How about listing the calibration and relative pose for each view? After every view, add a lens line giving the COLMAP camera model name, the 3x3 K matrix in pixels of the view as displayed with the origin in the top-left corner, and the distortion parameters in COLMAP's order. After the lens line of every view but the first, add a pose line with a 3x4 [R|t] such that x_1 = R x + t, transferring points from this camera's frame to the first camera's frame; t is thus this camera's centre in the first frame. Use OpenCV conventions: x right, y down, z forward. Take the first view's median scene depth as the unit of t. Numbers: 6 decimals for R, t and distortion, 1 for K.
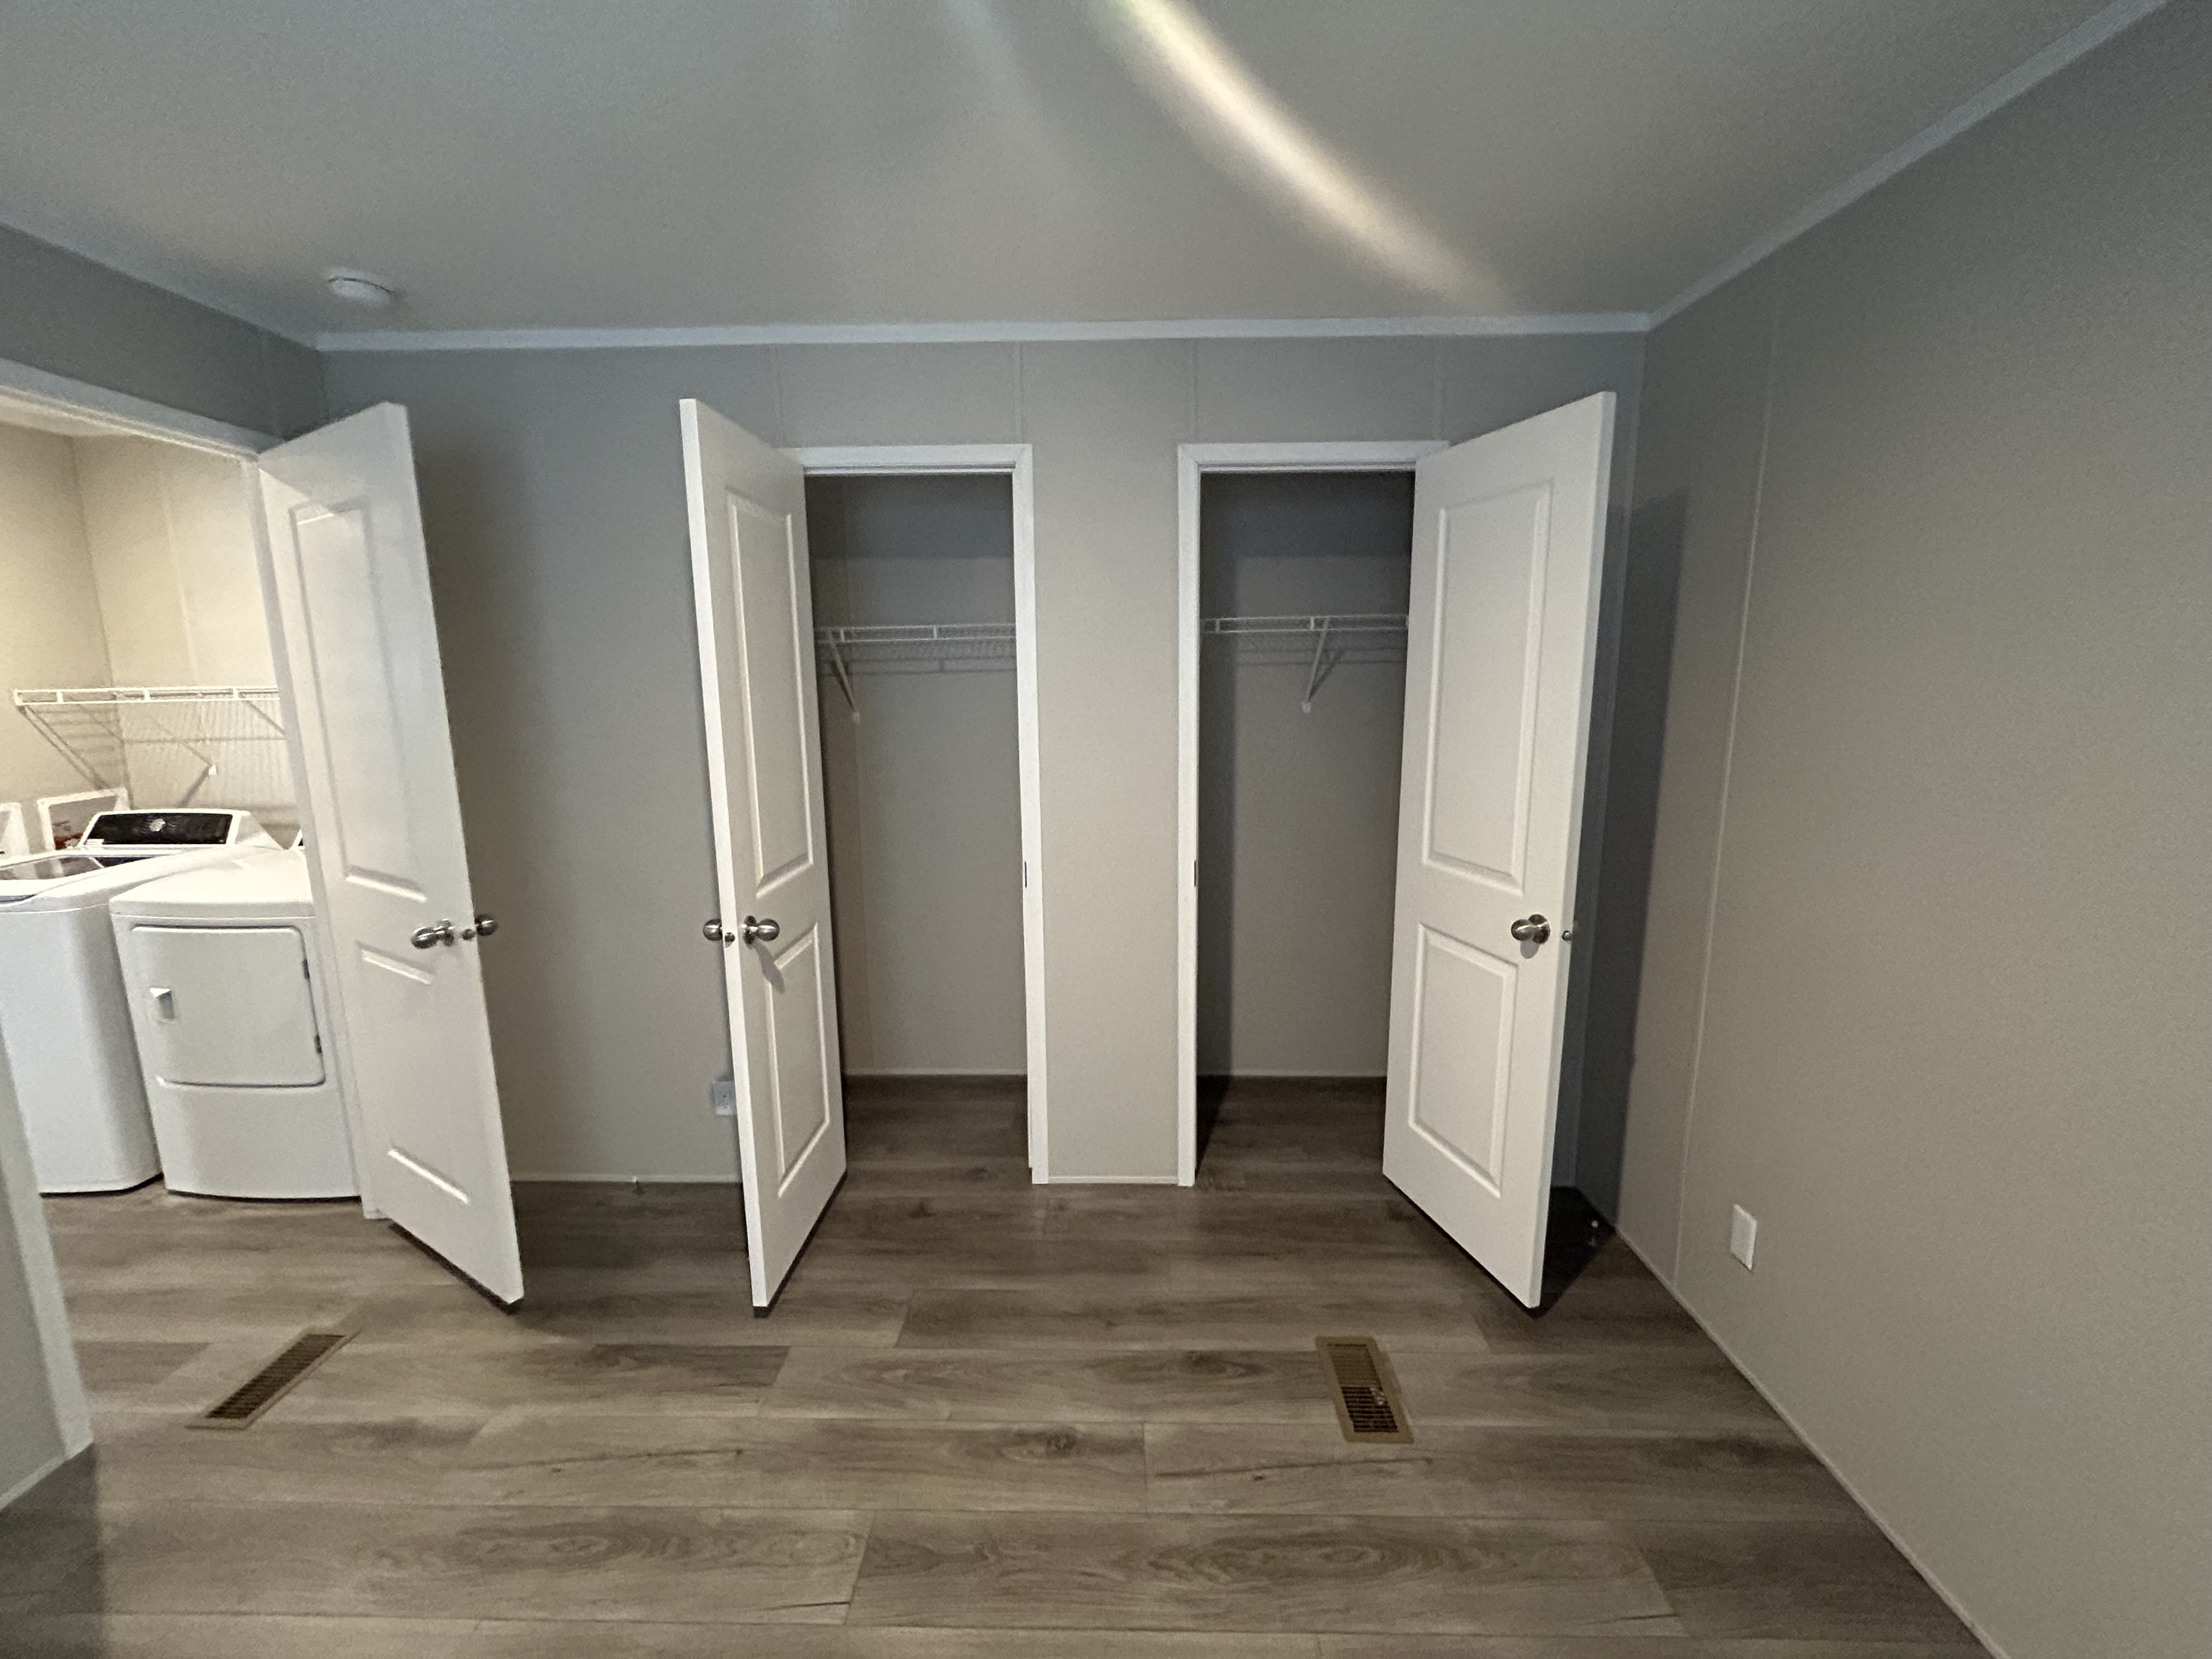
lens RADIAL K [[884.1, 0, 1099.2], [0, 884.1, 825.8], [0, 0, 1]] dist [-0.003157, 0.000218]
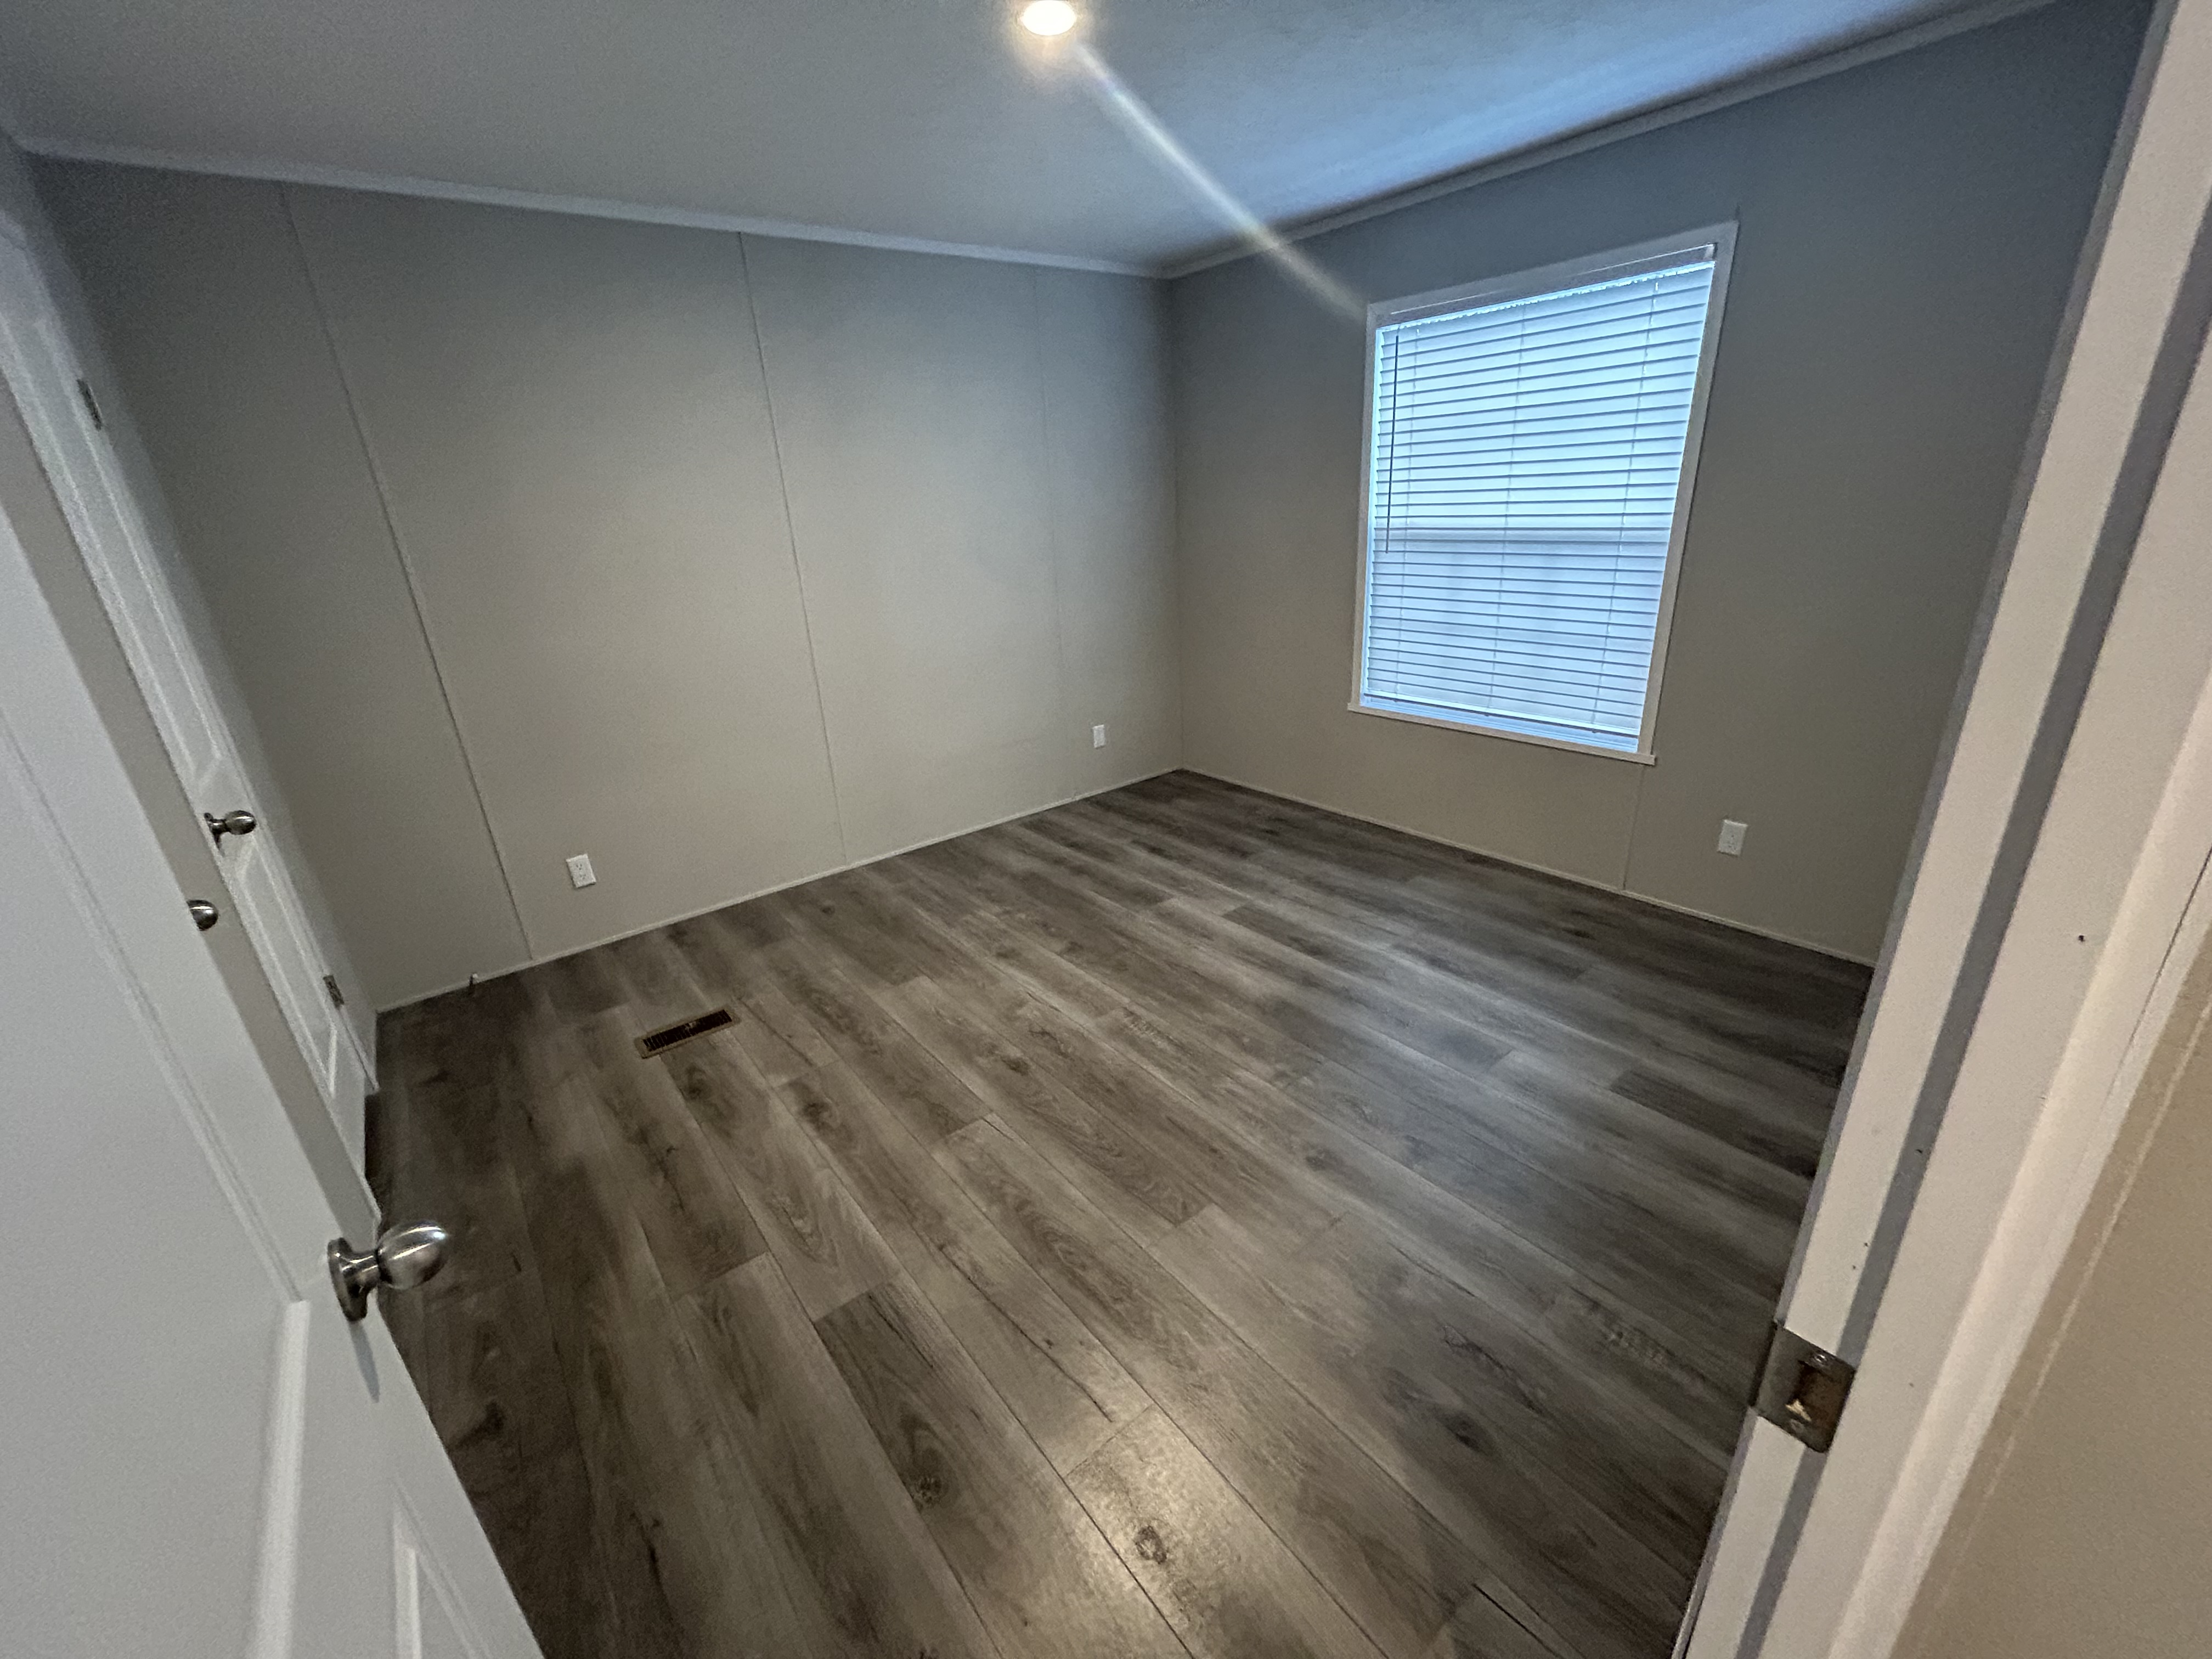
lens RADIAL K [[884.1, 0, 1110.2], [0, 884.1, 819.5], [0, 0, 1]] dist [-0.003157, 0.000218]
pose [[-0.639926, -0.231062, 0.732875, -1.155752], [0.187422, 0.877988, 0.440465, -0.173005], [-0.745230, 0.419222, -0.518541, 1.136585]]
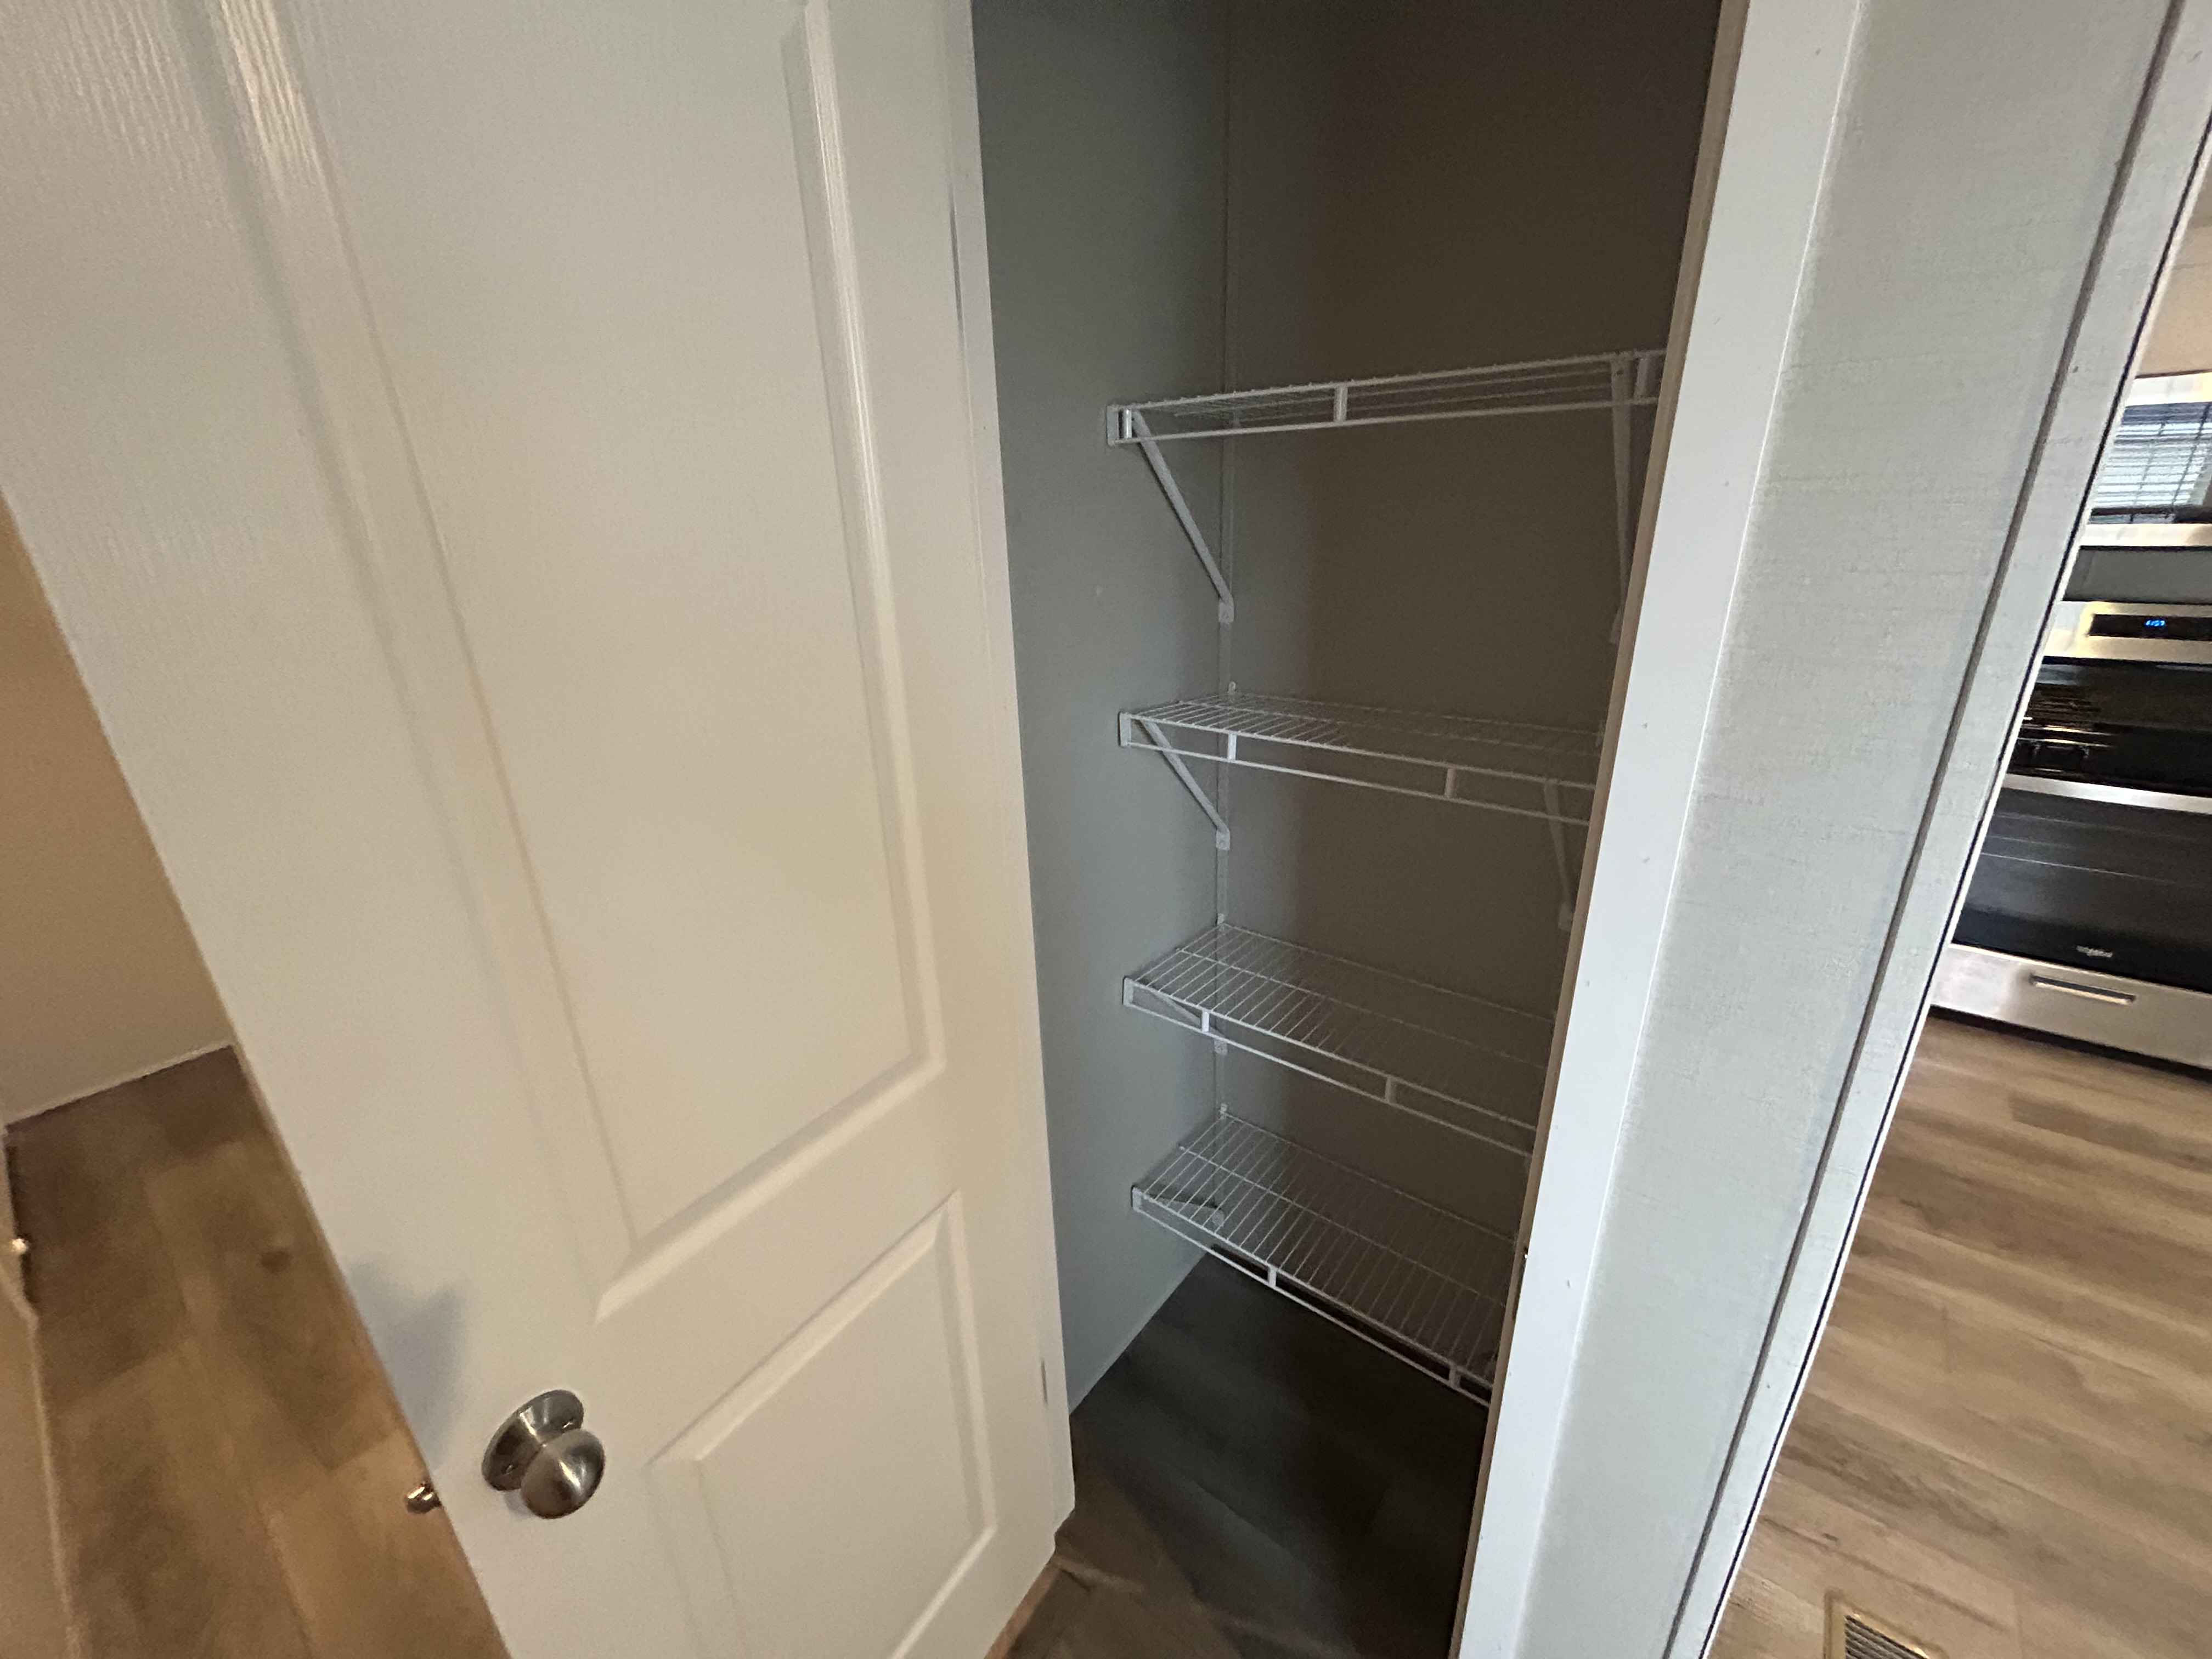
lens RADIAL K [[884.1, 0, 1102.7], [0, 884.1, 825.3], [0, 0, 1]] dist [-0.003157, 0.000218]
pose [[-0.791434, -0.176343, 0.585264, 0.327981], [0.147372, 0.874188, 0.462684, -0.301480], [-0.593223, 0.452436, -0.665875, 1.527996]]
